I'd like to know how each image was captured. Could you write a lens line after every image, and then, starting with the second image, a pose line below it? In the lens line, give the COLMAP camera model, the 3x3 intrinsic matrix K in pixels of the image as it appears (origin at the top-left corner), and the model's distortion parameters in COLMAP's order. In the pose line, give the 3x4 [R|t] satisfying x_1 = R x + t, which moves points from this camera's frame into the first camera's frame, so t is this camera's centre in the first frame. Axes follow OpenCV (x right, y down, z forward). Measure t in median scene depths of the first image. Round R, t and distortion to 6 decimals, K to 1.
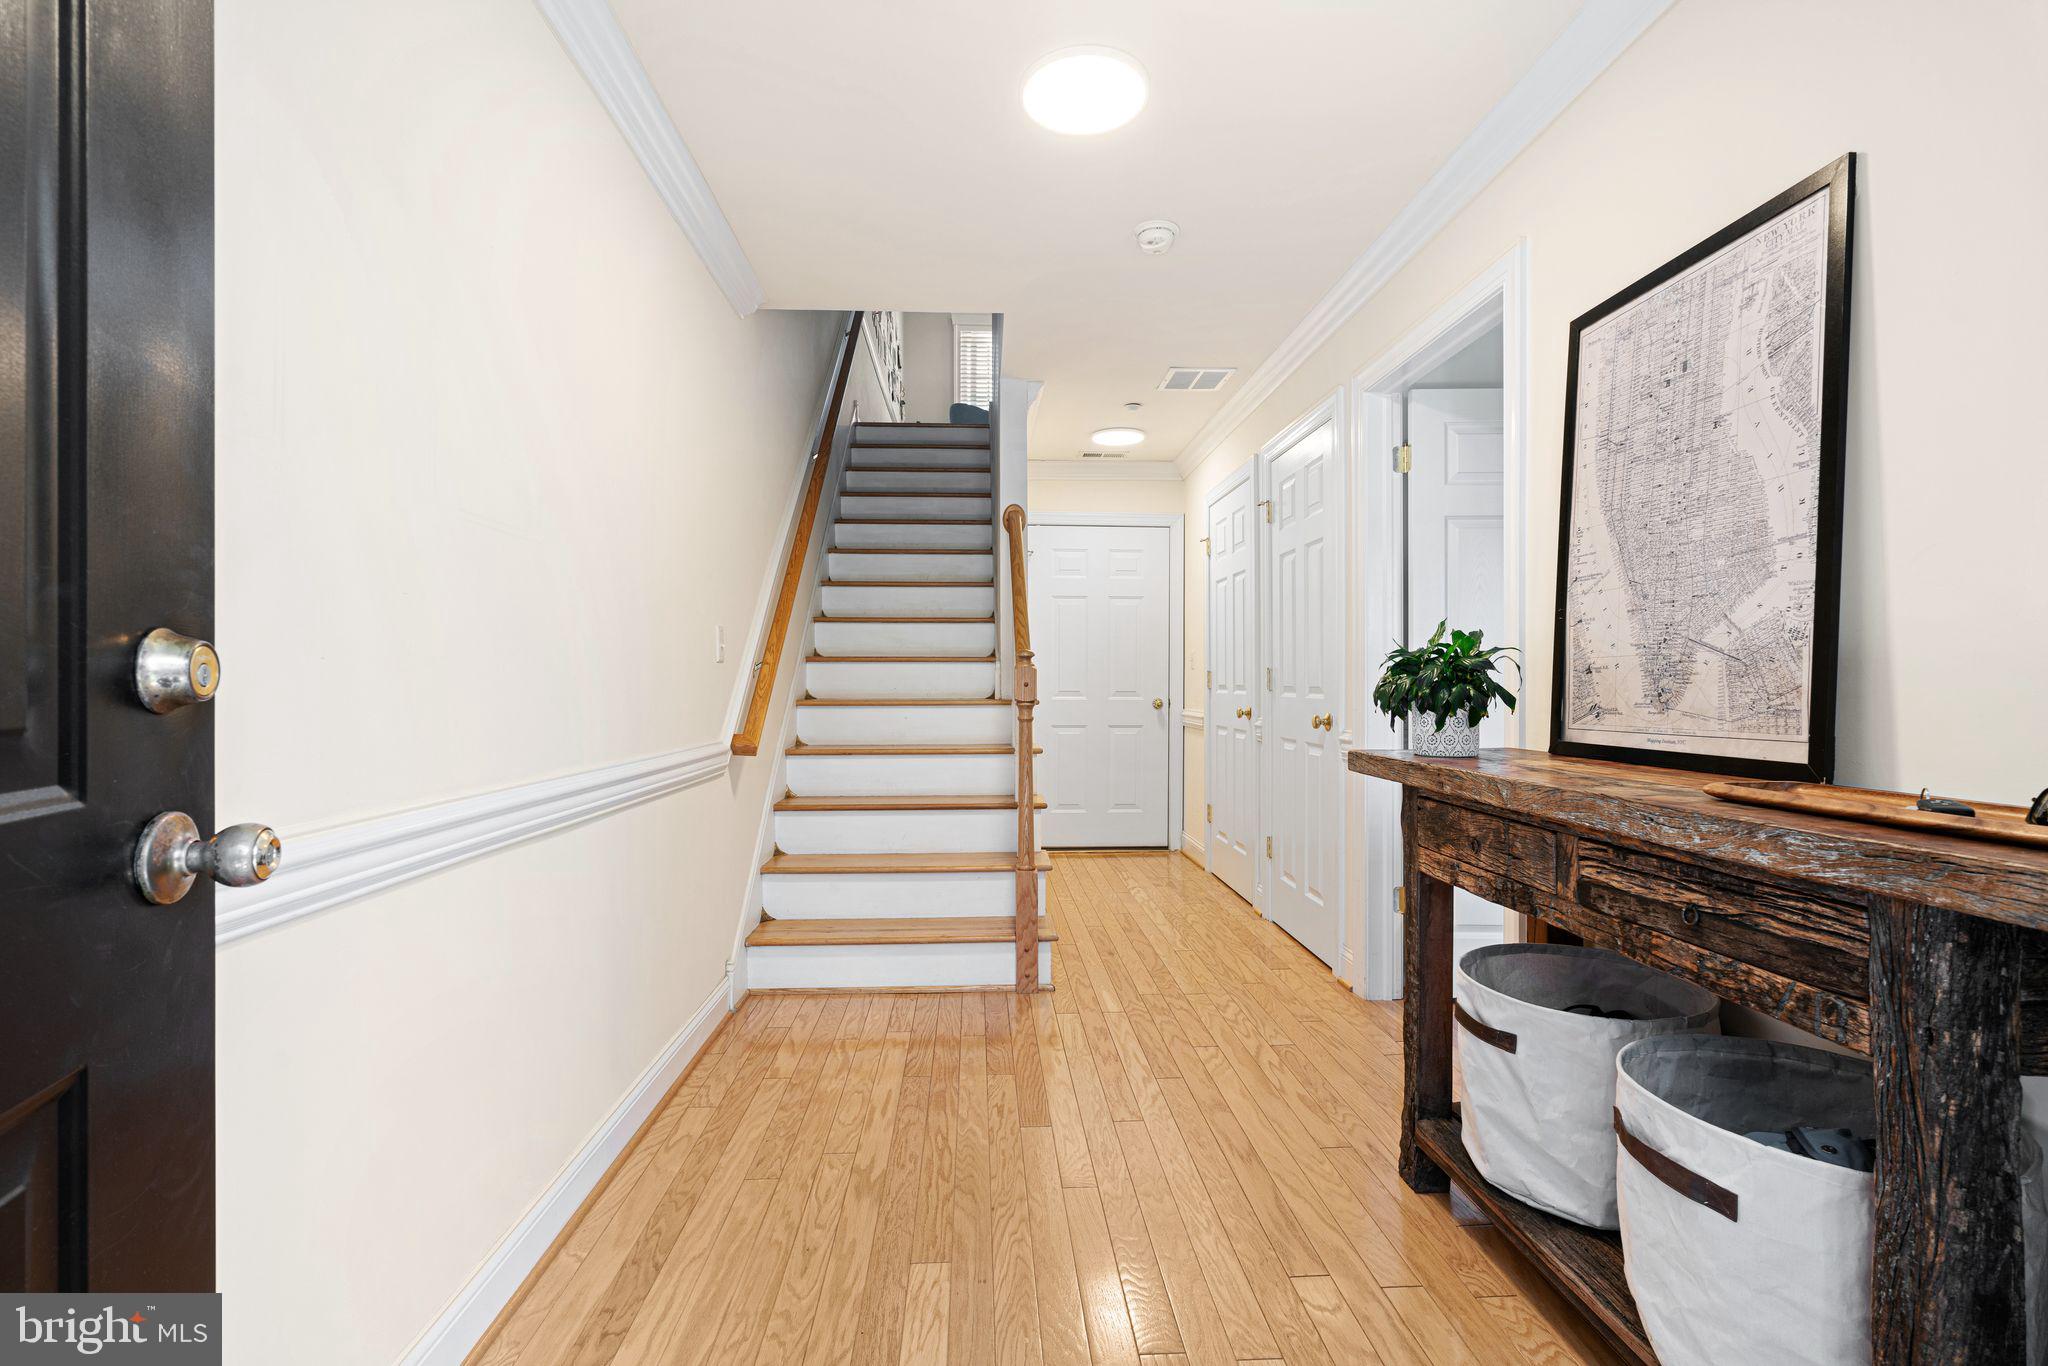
lens RADIAL K [[920.6, 0, 1016.2], [0, 920.6, 683.4], [0, 0, 1]] dist [-0.015413, 0.000025]
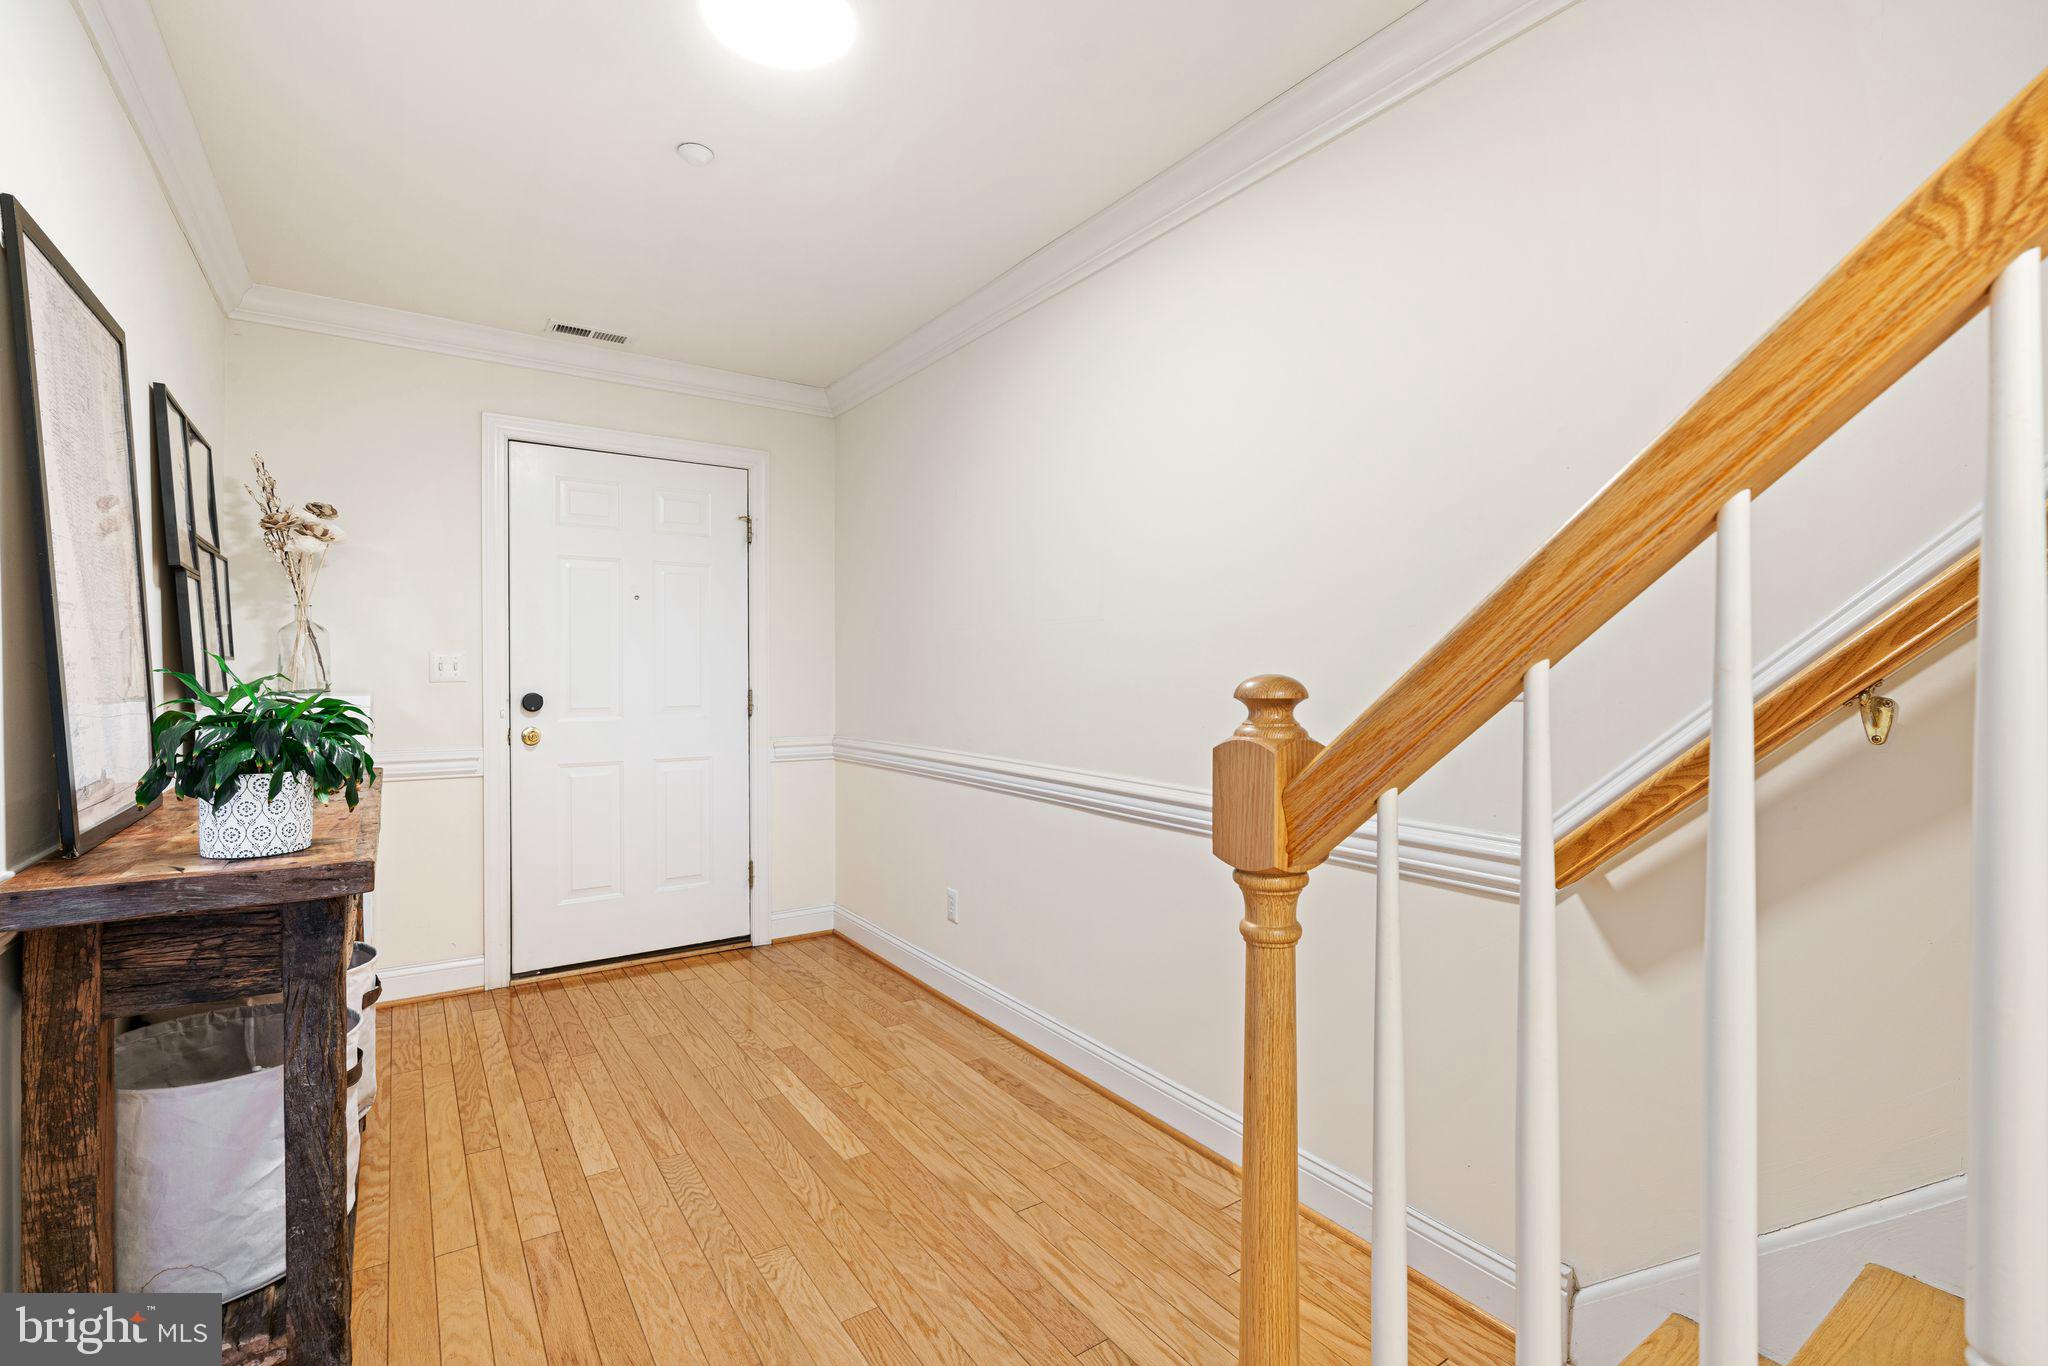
lens RADIAL K [[920.6, 0, 1016.0], [0, 920.6, 680.4], [0, 0, 1]] dist [-0.015413, 0.000025]
pose [[-0.854768, 0.000611, -0.519010, 0.336330], [-0.003296, 0.999973, 0.006605, -0.053201], [0.519000, 0.007356, -0.854742, 1.895678]]
